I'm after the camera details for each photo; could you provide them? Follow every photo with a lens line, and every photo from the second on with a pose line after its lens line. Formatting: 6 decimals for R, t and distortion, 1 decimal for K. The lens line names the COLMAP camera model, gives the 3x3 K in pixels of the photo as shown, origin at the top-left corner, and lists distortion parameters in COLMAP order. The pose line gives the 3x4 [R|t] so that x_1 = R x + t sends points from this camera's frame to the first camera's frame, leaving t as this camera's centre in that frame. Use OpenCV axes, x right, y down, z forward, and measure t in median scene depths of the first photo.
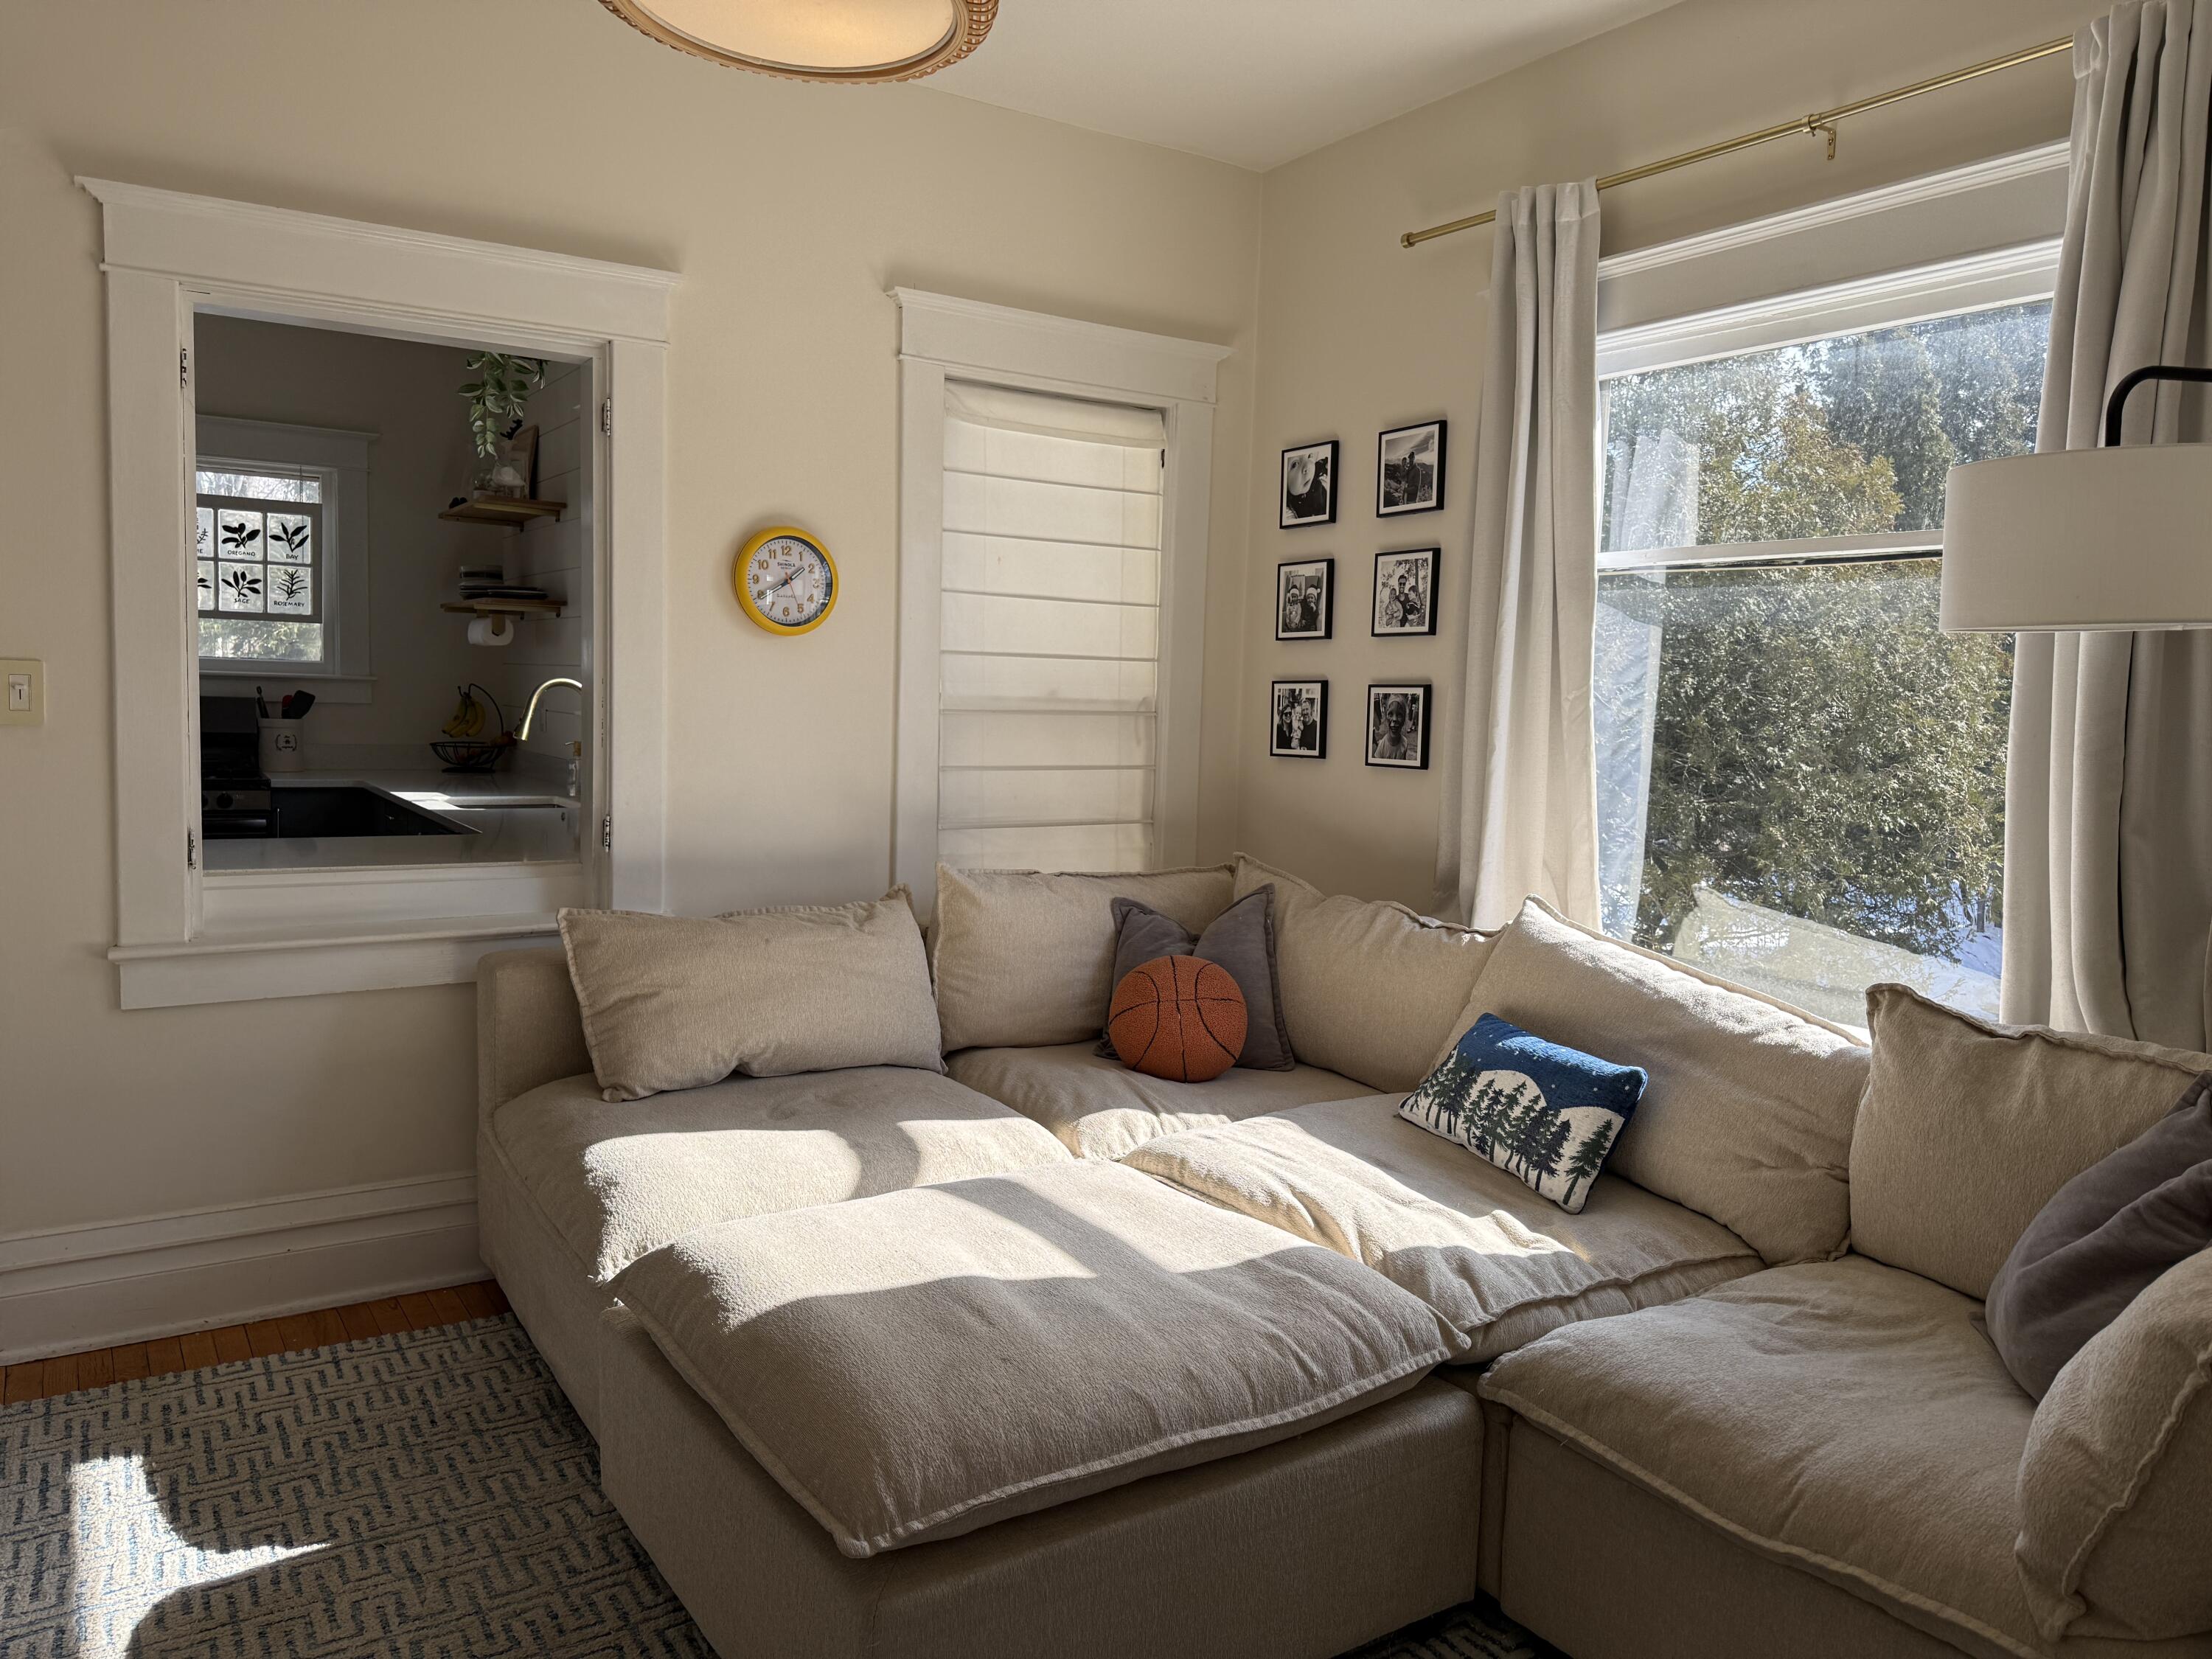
lens RADIAL K [[1573.0, 0, 1101.0], [0, 1573.0, 824.6], [0, 0, 1]] dist [0.053536, -0.031926]
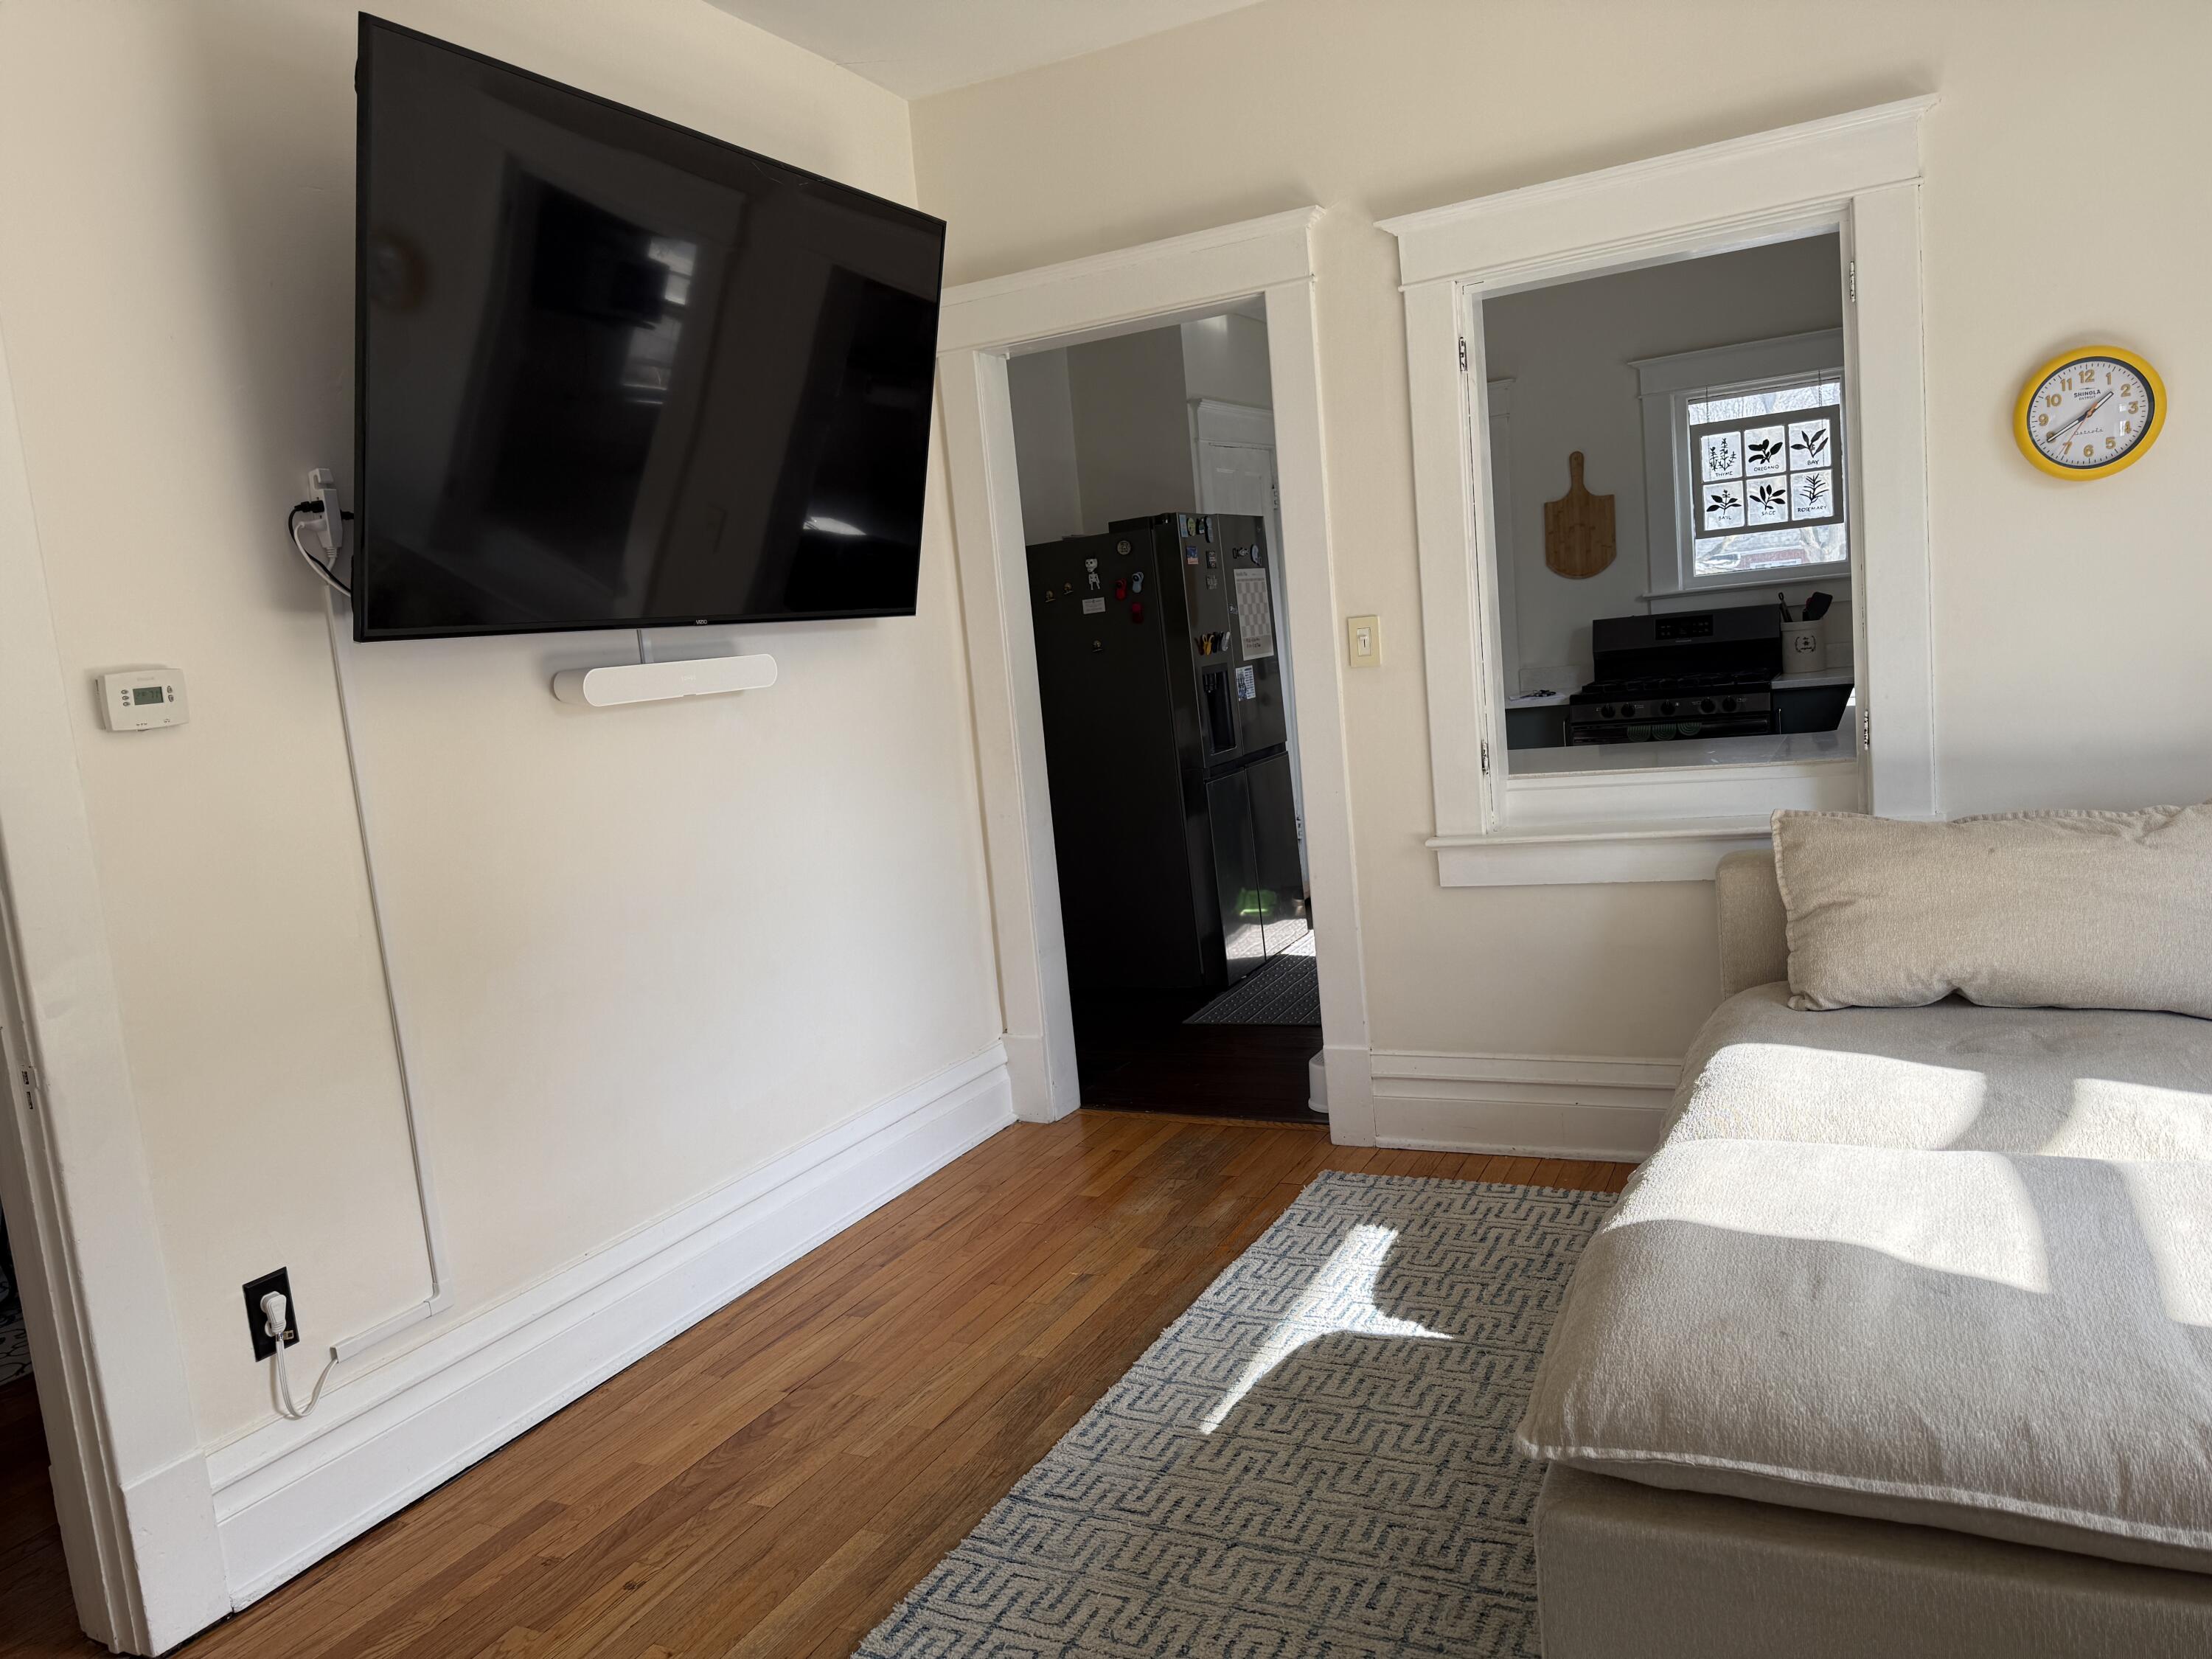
lens RADIAL K [[1573.0, 0, 1105.5], [0, 1573.0, 827.1], [0, 0, 1]] dist [0.053536, -0.031926]
pose [[0.509402, 0.020374, -0.860288, 0.304665], [0.040195, 0.998065, 0.047438, 0.000104], [0.859589, -0.058745, 0.507597, 0.146929]]
